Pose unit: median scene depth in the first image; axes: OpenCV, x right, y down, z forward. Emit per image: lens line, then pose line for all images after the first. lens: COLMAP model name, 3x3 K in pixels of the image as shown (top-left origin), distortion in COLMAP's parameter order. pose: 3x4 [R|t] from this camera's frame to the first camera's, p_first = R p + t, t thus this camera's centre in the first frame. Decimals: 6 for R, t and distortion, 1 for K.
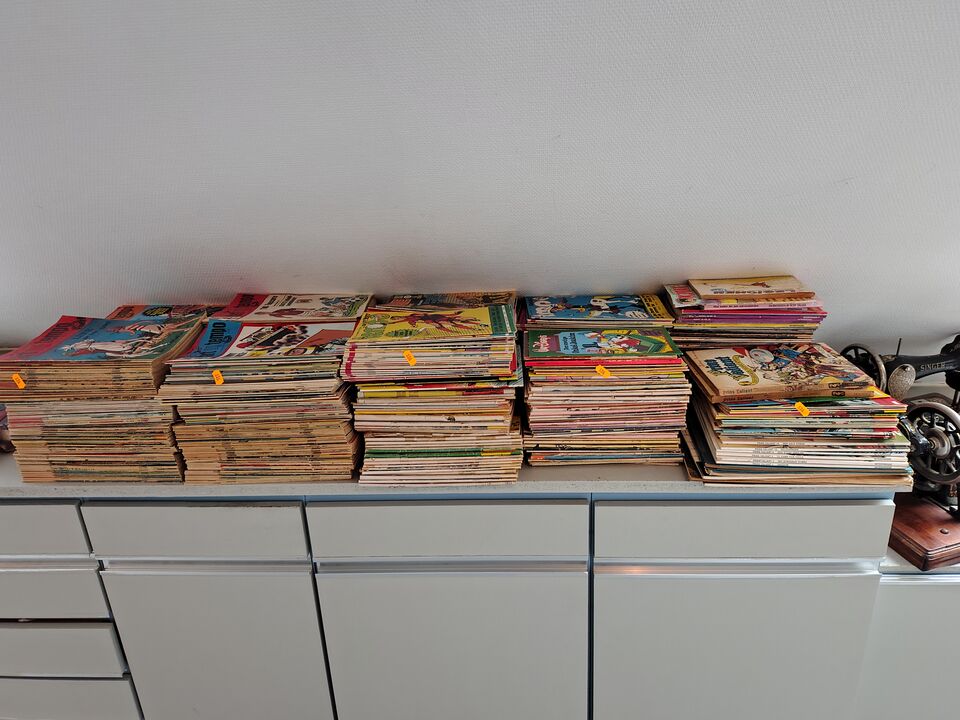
lens RADIAL K [[730.8, 0, 493.4], [0, 730.8, 357.0], [0, 0, 1]] dist [0.067929, -0.088503]
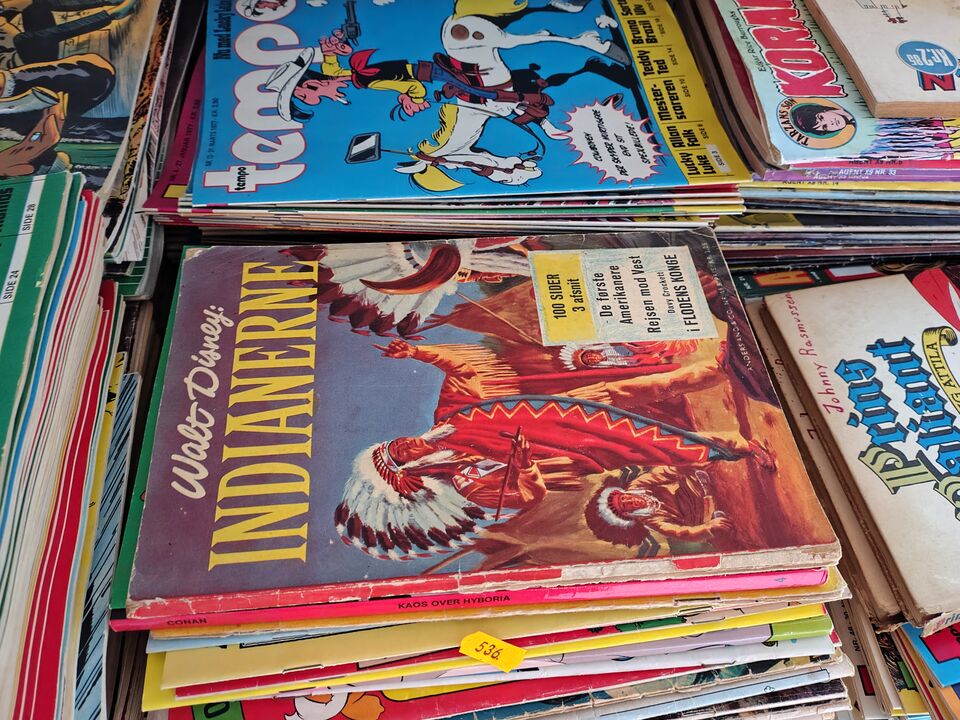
lens RADIAL K [[730.8, 0, 495.5], [0, 730.8, 367.1], [0, 0, 1]] dist [0.067929, -0.088503]
pose [[0.984108, -0.080623, 0.158215, 0.119660], [-0.032759, 0.793265, 0.607995, -0.180709], [-0.174525, -0.603515, 0.778017, 0.863188]]
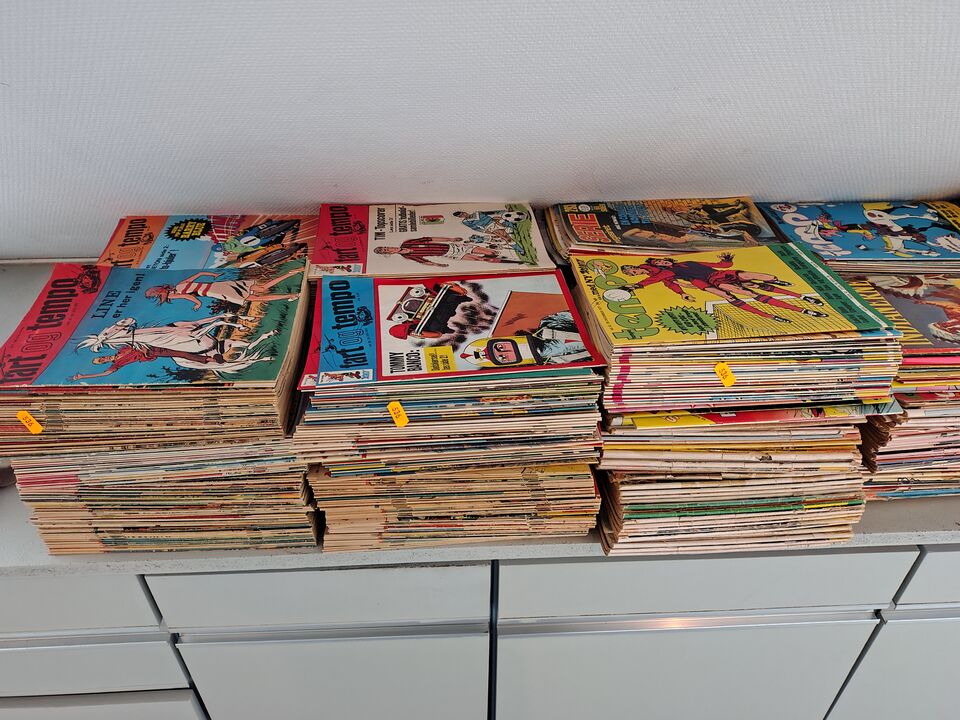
lens RADIAL K [[730.8, 0, 475.8], [0, 730.8, 355.2], [0, 0, 1]] dist [0.067929, -0.088503]
pose [[0.995465, -0.026420, 0.091391, -0.349970], [0.001391, 0.964605, 0.263697, -0.161569], [-0.095123, -0.262374, 0.960266, 0.437135]]
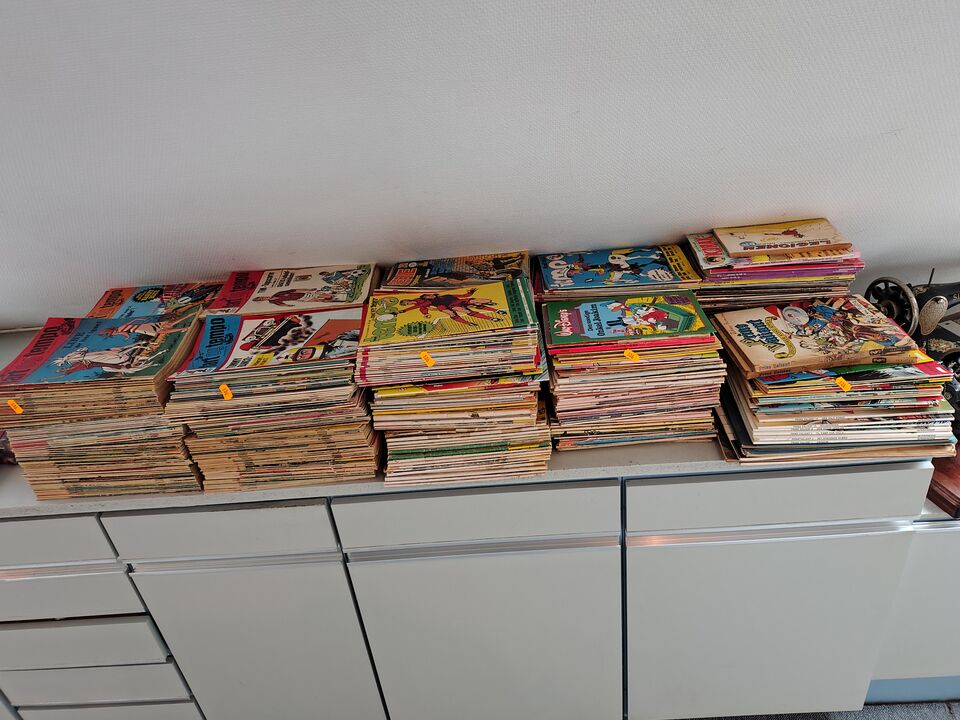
lens RADIAL K [[730.8, 0, 496.4], [0, 730.8, 357.0], [0, 0, 1]] dist [0.067929, -0.088503]
pose [[0.997758, -0.066862, 0.002914, -0.026944], [0.065442, 0.983828, 0.166734, -0.145097], [-0.014015, -0.166169, 0.985998, 0.069652]]
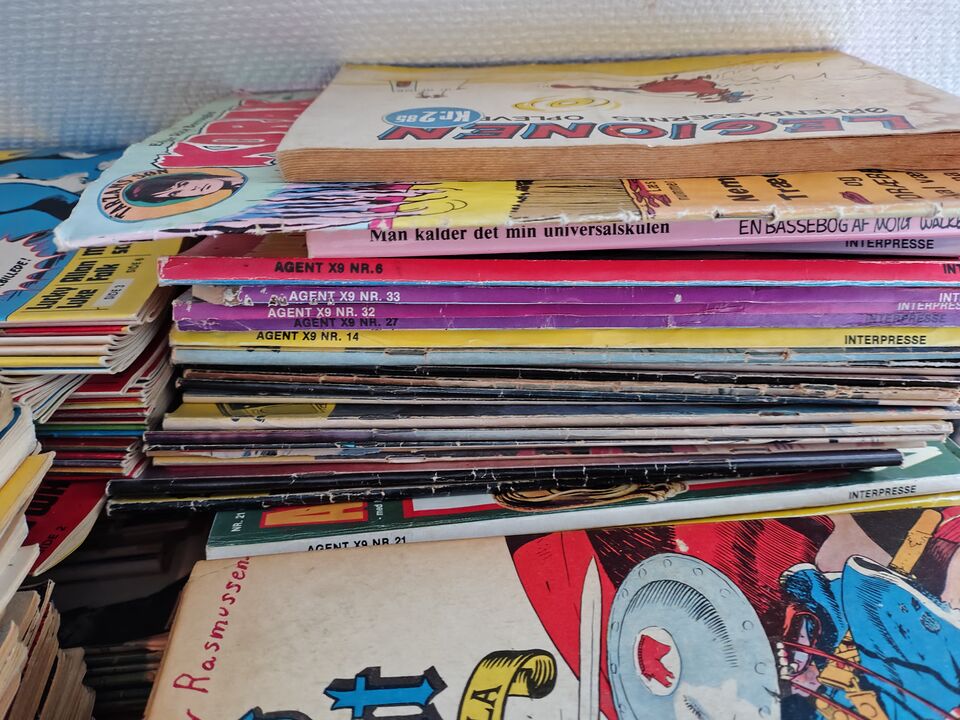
lens RADIAL K [[730.8, 0, 512.8], [0, 730.8, 365.6], [0, 0, 1]] dist [0.067929, -0.088503]
pose [[0.991801, -0.034124, 0.123150, 0.345524], [0.007971, 0.978331, 0.206895, -0.081353], [-0.127541, -0.204217, 0.970582, 0.954162]]
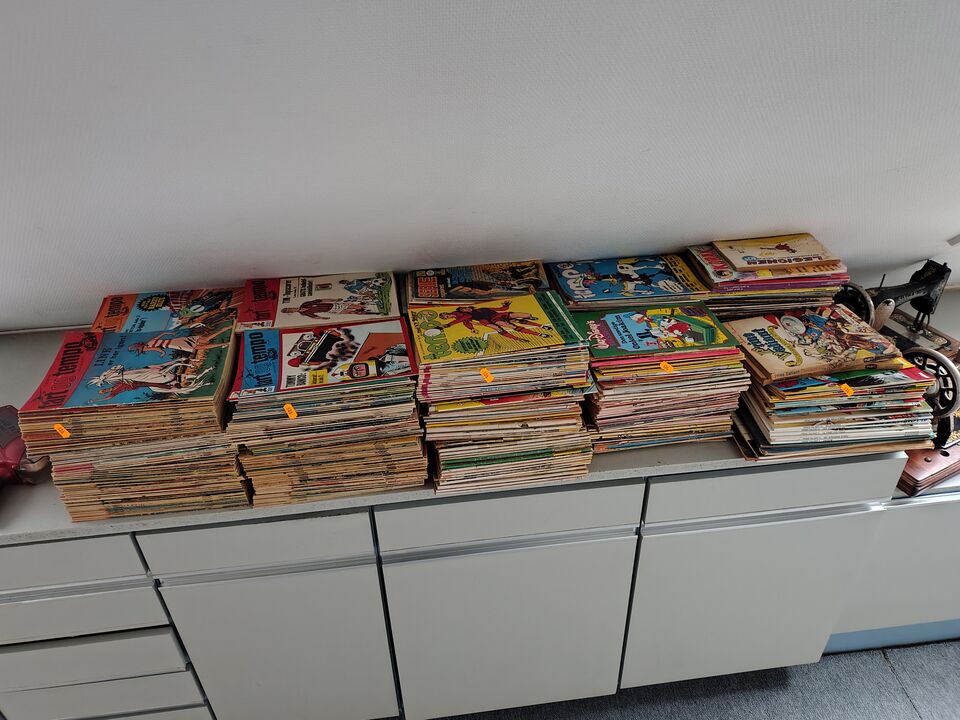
lens RADIAL K [[730.8, 0, 487.2], [0, 730.8, 363.9], [0, 0, 1]] dist [0.067929, -0.088503]
pose [[0.985321, -0.084232, 0.148485, -0.247815], [0.048739, 0.972394, 0.228197, -0.228528], [-0.163608, -0.217610, 0.962226, 0.049388]]
